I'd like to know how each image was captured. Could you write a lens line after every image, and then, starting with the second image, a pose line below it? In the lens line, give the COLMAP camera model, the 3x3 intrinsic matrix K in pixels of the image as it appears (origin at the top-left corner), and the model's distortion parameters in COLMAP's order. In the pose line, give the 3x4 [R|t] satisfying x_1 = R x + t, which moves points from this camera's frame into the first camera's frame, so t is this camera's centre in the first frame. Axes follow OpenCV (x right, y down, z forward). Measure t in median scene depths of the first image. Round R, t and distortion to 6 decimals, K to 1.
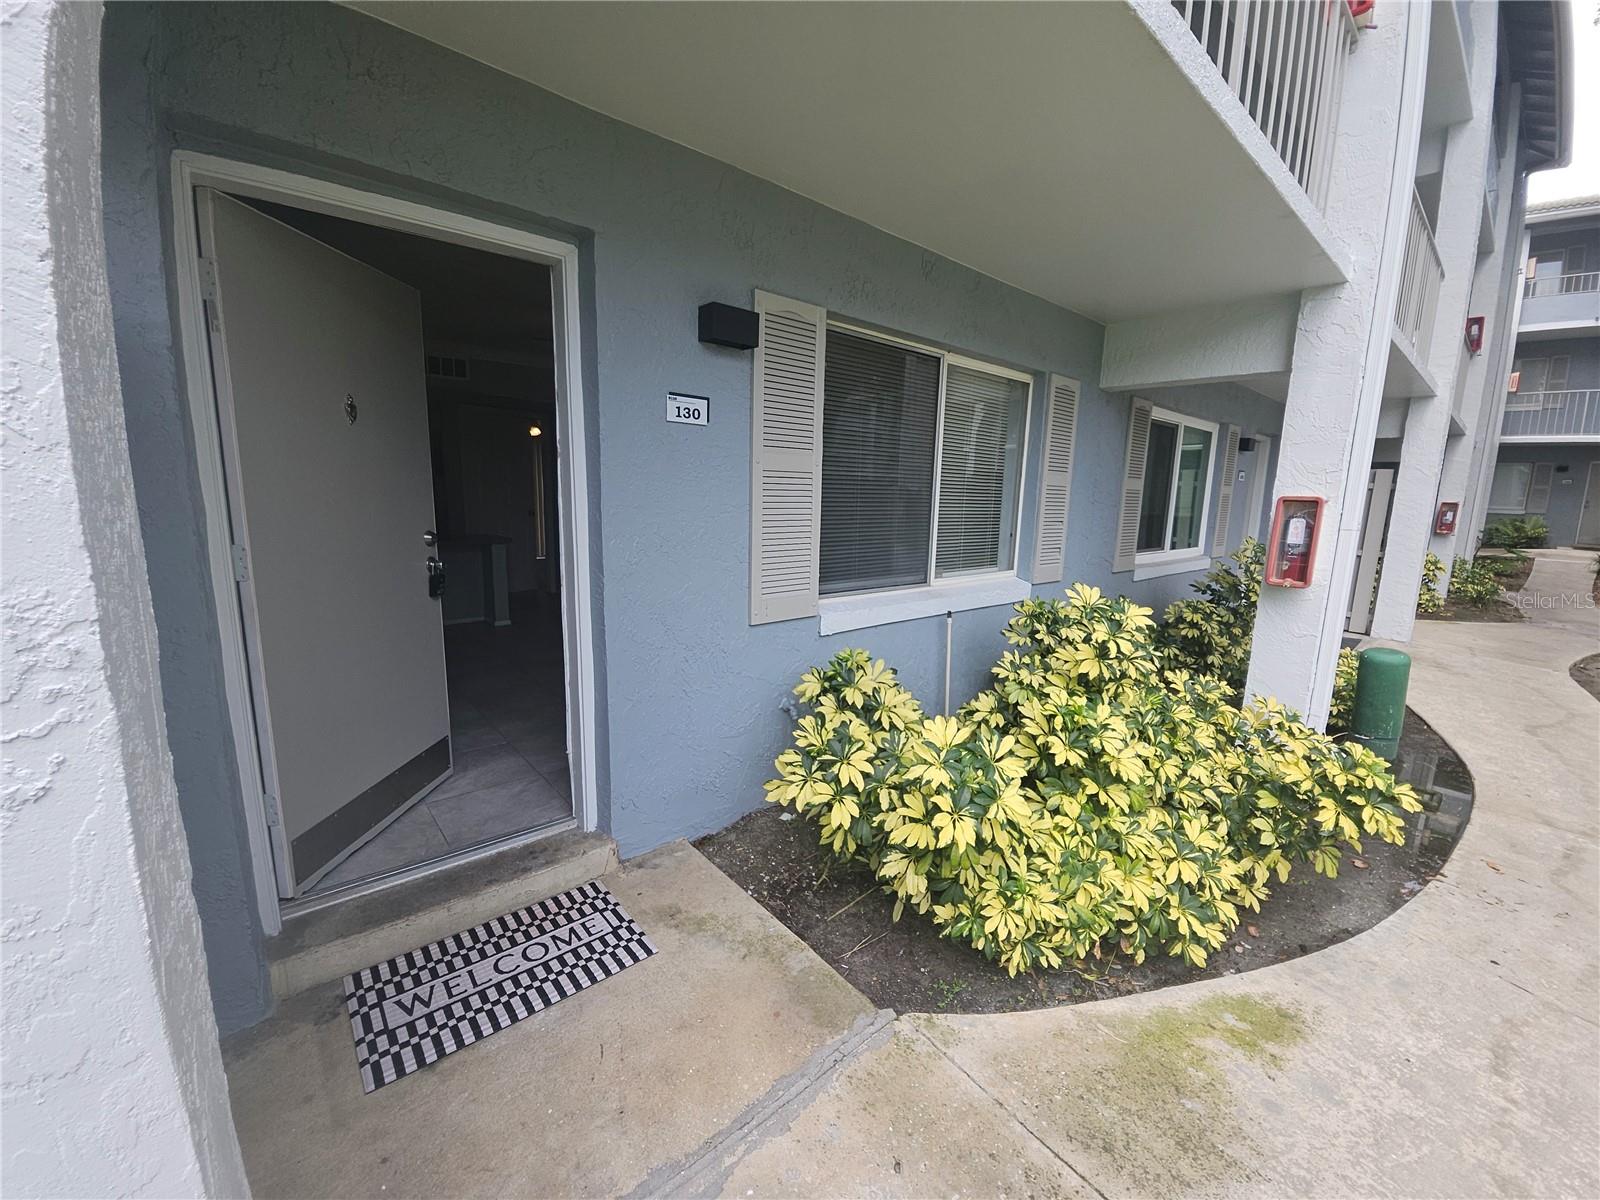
lens RADIAL K [[640.1, 0, 814.9], [0, 640.1, 594.0], [0, 0, 1]] dist [-0.010734, -0.007244]
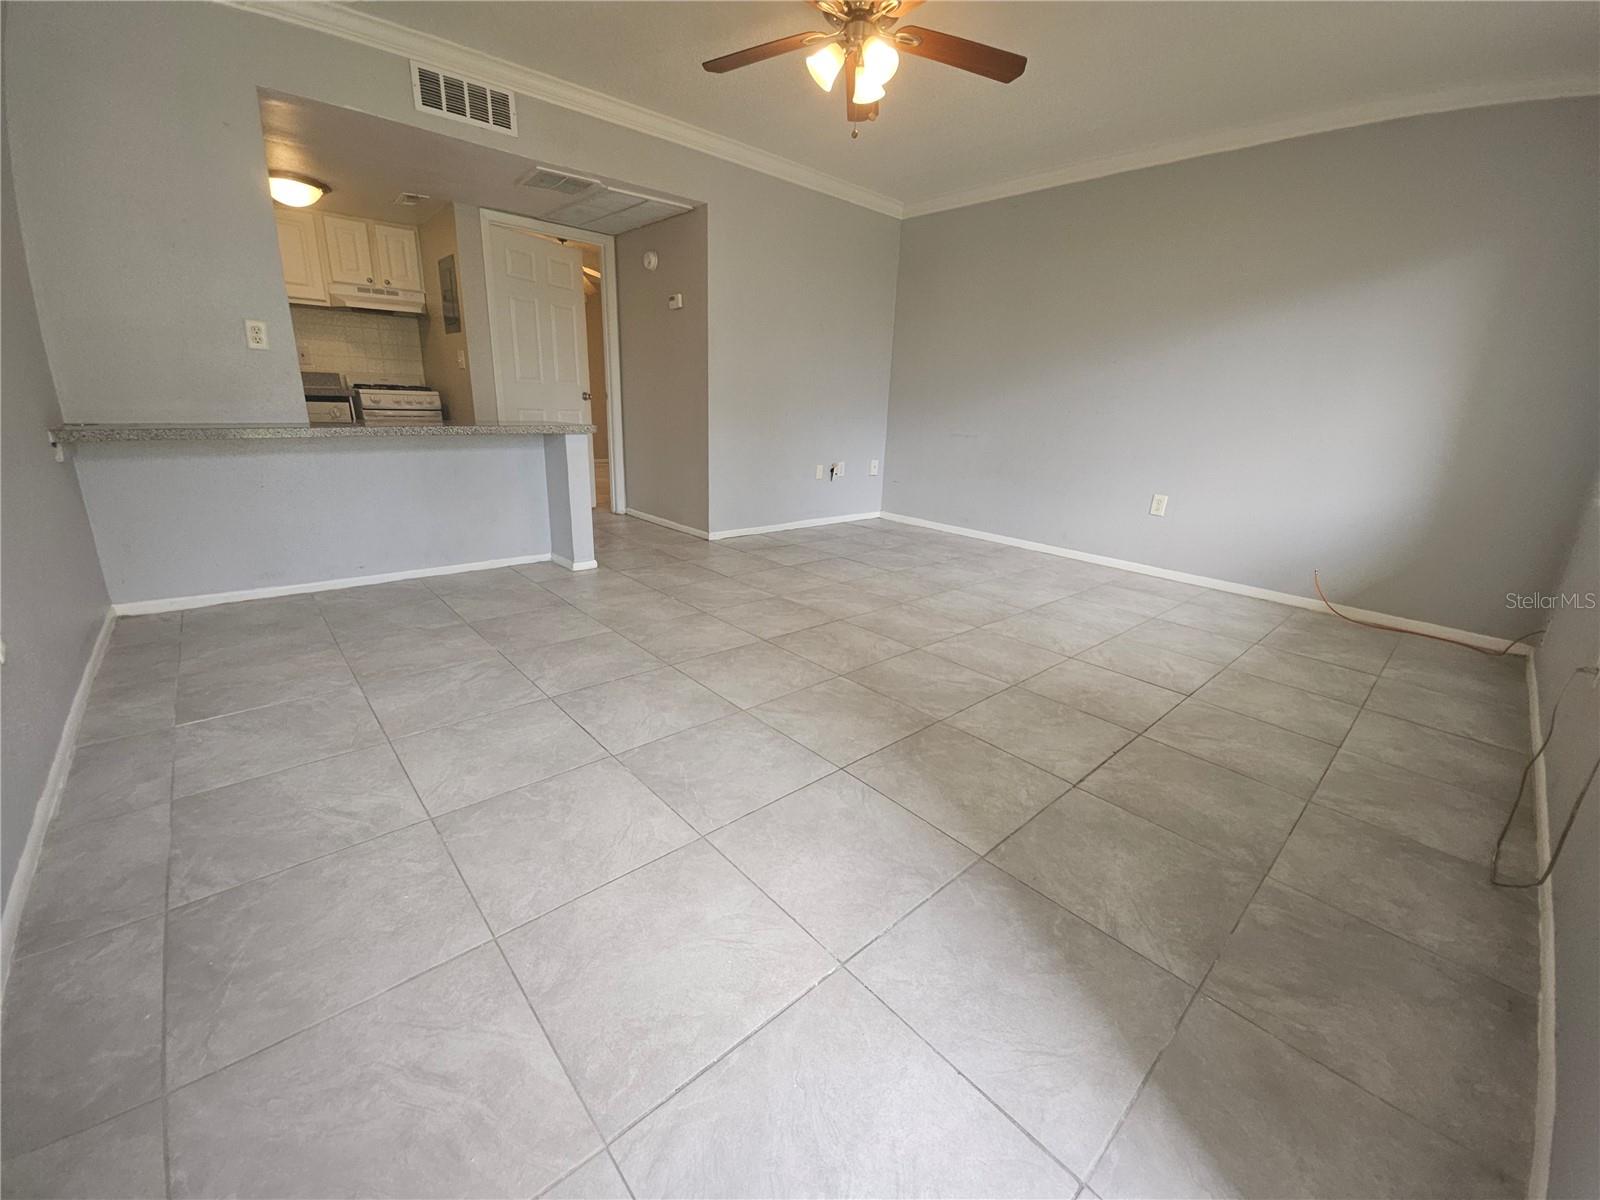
lens RADIAL K [[640.1, 0, 809.7], [0, 640.1, 593.6], [0, 0, 1]] dist [-0.010734, -0.007244]
pose [[0.999747, 0.007824, 0.021084, -0.805418], [-0.010524, 0.991304, 0.131171, -0.031068], [-0.019874, -0.131360, 0.991135, 1.072056]]
